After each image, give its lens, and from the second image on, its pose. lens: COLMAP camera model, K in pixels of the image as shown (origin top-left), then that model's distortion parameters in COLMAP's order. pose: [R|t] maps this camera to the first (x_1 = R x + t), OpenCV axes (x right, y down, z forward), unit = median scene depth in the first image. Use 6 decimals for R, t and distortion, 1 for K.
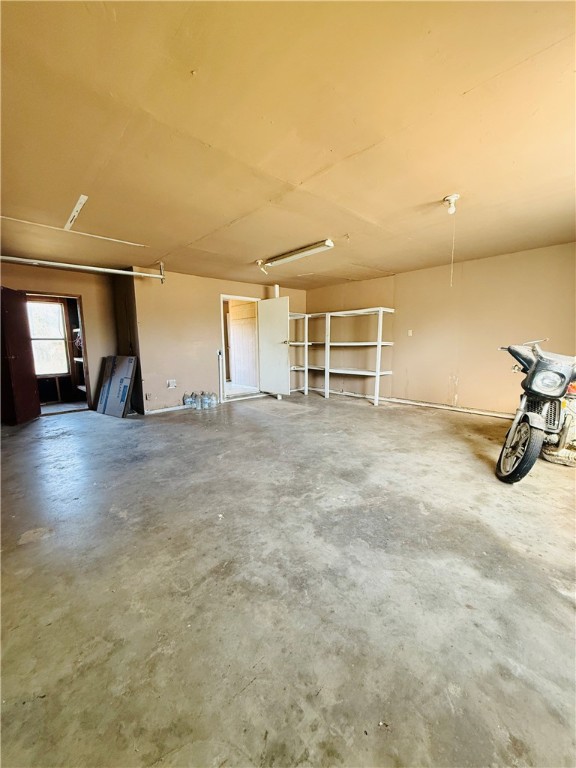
lens RADIAL K [[306.1, 0, 287.6], [0, 306.1, 385.4], [0, 0, 1]] dist [0.002257, -0.000326]
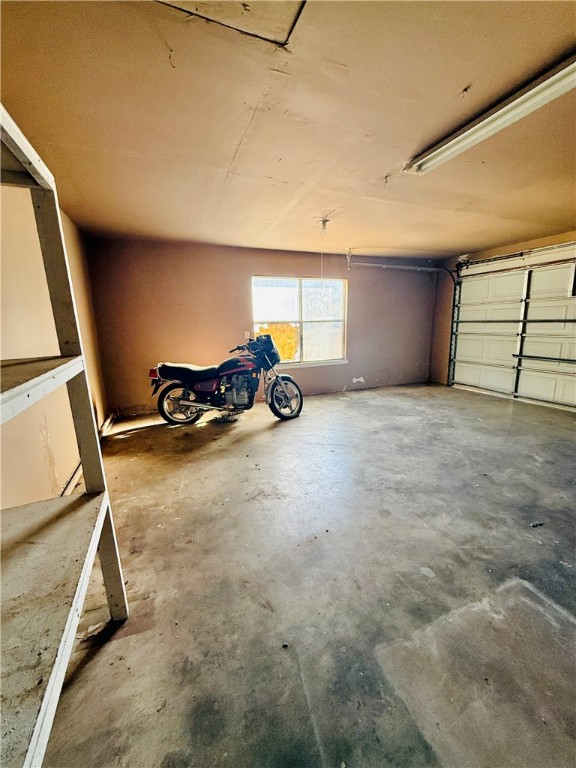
lens RADIAL K [[306.1, 0, 289.1], [0, 306.1, 385.5], [0, 0, 1]] dist [0.002257, -0.000326]
pose [[-0.939089, -0.040546, 0.341273, 0.174216], [0.077216, 0.942736, 0.324480, -0.328706], [-0.334887, 0.331067, -0.882182, 2.111969]]
